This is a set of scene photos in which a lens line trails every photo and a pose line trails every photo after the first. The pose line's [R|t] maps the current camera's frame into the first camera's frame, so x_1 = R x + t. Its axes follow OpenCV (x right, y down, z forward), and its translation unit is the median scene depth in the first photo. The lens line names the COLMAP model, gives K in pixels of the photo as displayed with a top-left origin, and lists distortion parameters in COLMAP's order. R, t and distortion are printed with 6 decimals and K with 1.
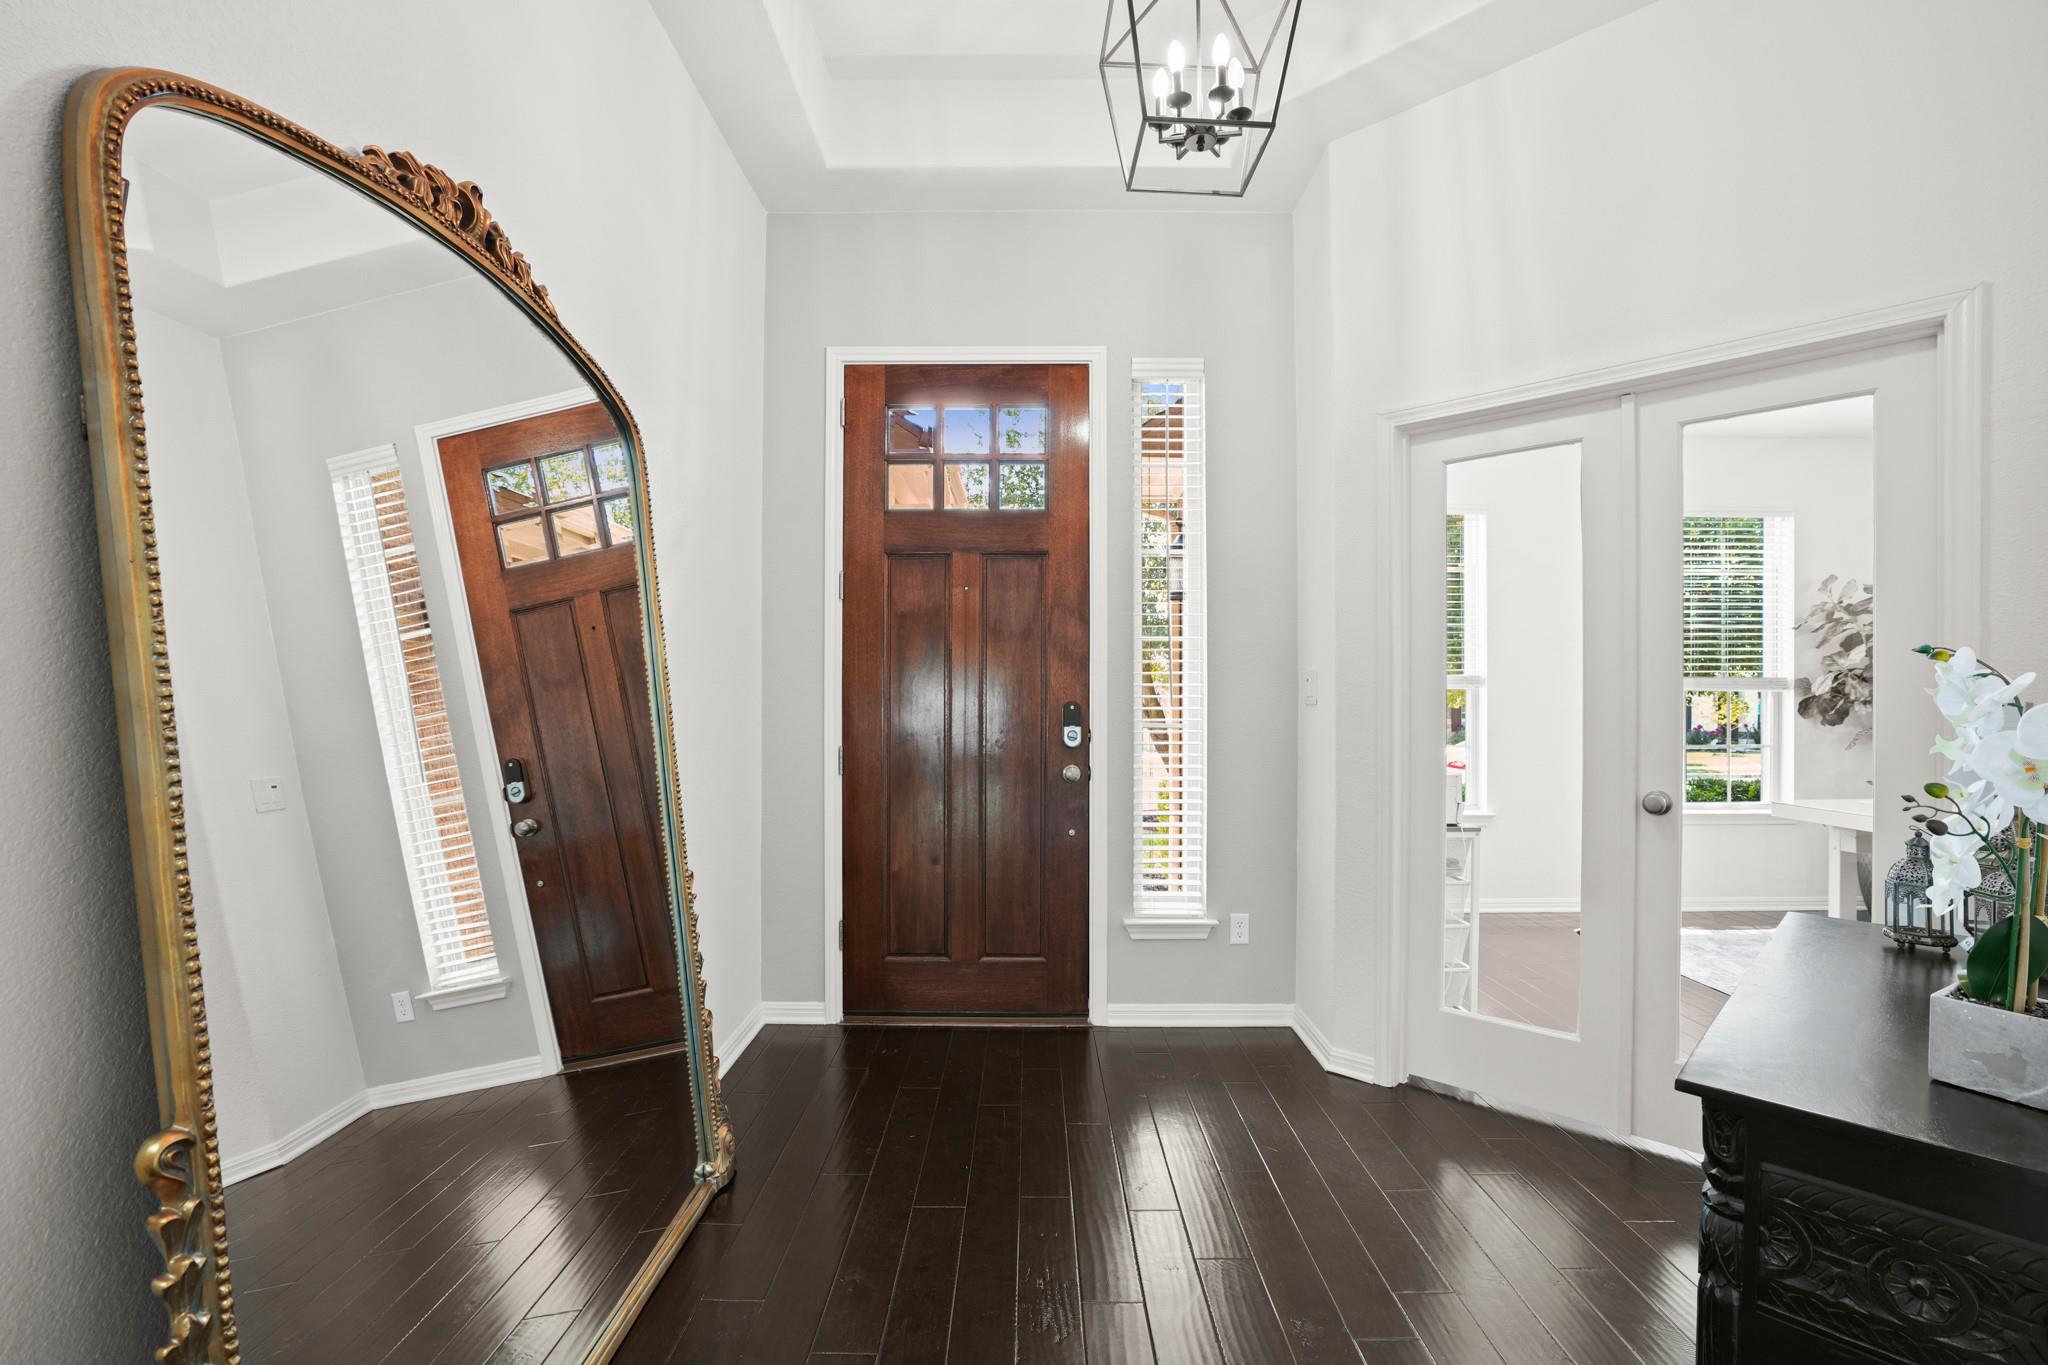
lens RADIAL K [[932.3, 0, 1032.1], [0, 932.3, 708.5], [0, 0, 1]] dist [-0.037733, 0.014500]
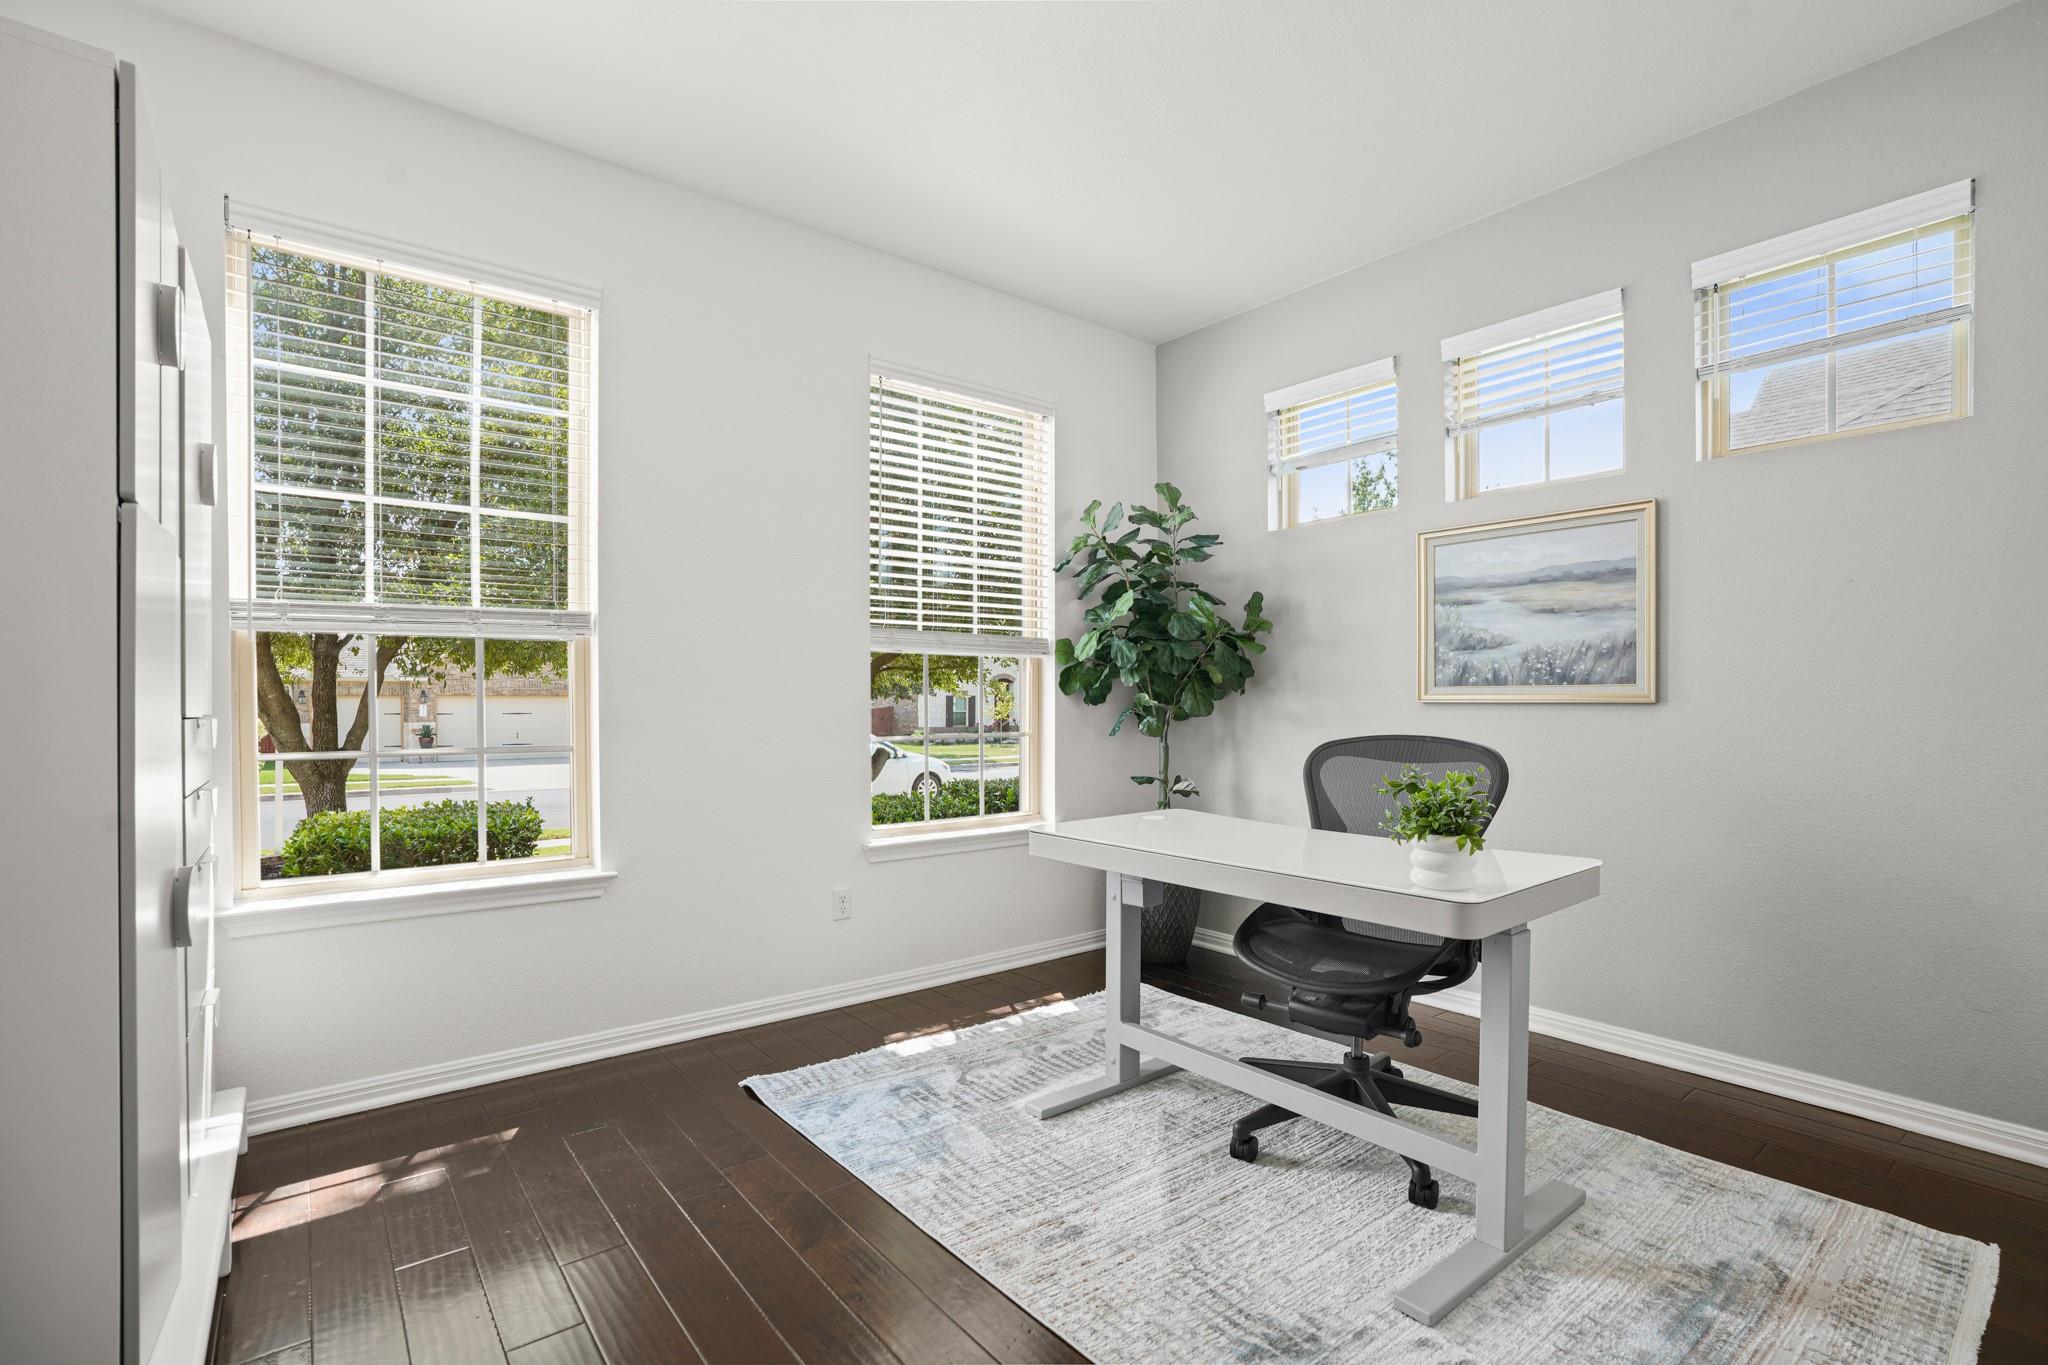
lens RADIAL K [[932.3, 0, 1018.8], [0, 932.3, 699.9], [0, 0, 1]] dist [-0.037733, 0.014500]
pose [[0.789649, 0.002124, 0.613556, 0.357056], [0.004938, 0.999940, -0.009816, 0.022378], [-0.613540, 0.010781, 0.789590, 0.434659]]
